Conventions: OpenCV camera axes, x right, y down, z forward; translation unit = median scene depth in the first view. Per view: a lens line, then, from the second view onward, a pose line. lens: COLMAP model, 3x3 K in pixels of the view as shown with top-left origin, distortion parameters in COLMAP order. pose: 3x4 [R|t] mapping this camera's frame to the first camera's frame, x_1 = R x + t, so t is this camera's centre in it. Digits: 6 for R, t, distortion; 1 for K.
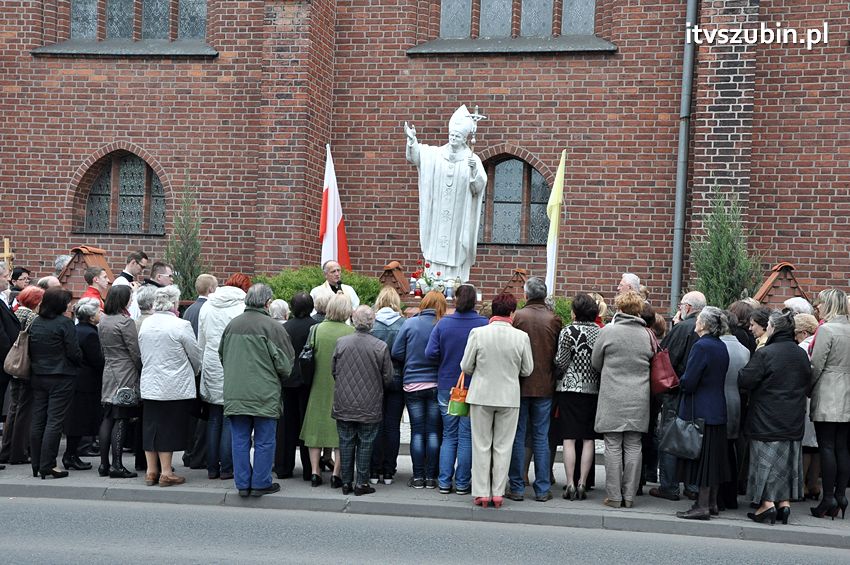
lens RADIAL K [[1160.0, 0, 425.0], [0, 1160.0, 282.5], [0, 0, 1]] dist [0.160741, 0.082277]
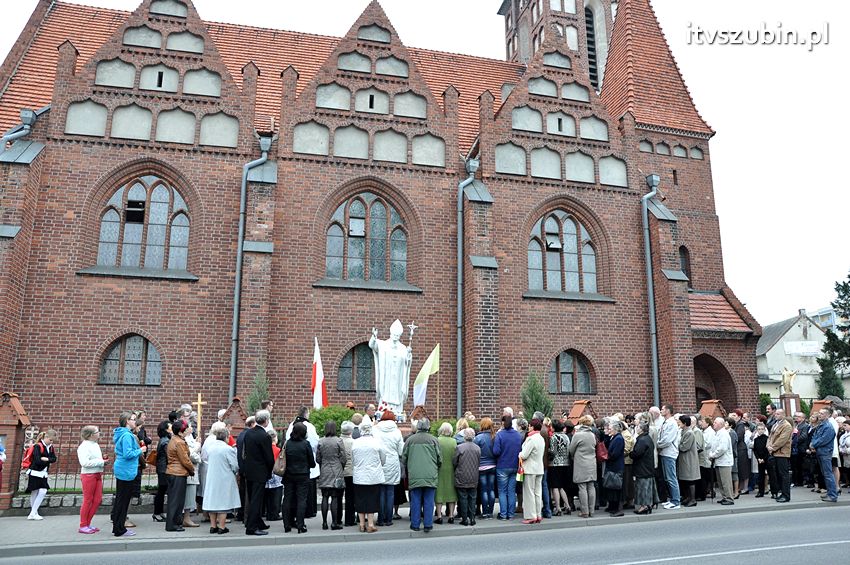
lens RADIAL K [[673.4, 0, 425.0], [0, 673.4, 282.5], [0, 0, 1]] dist [-0.157398, 0.145035]
pose [[0.888301, 0.059928, 0.455334, -0.425536], [0.022844, 0.984457, -0.174134, -0.018234], [-0.458692, 0.165085, 0.873125, 0.005514]]
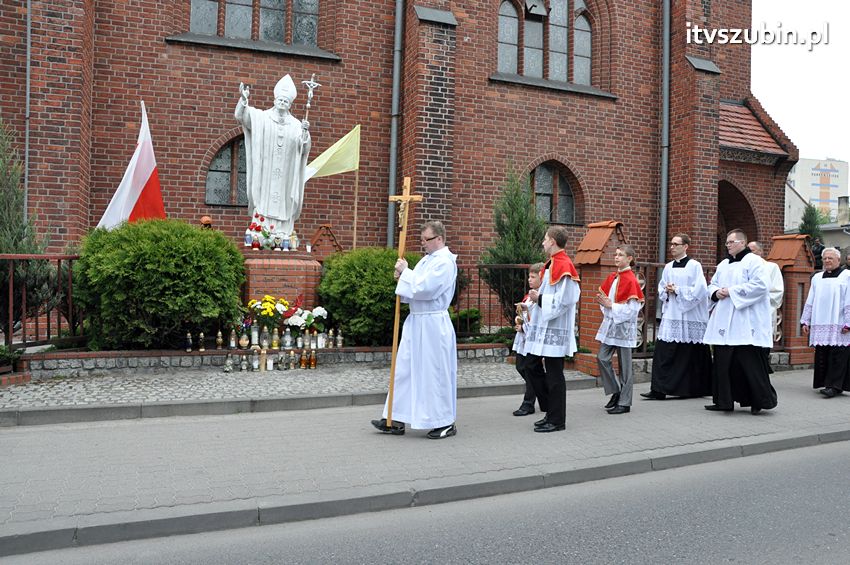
lens RADIAL K [[673.4, 0, 425.0], [0, 673.4, 282.5], [0, 0, 1]] dist [-0.157398, 0.145035]
pose [[0.838590, -0.027802, 0.544054, -0.198807], [-0.003642, 0.998388, 0.056632, 0.007525], [-0.544751, -0.049473, 0.837137, 0.391918]]
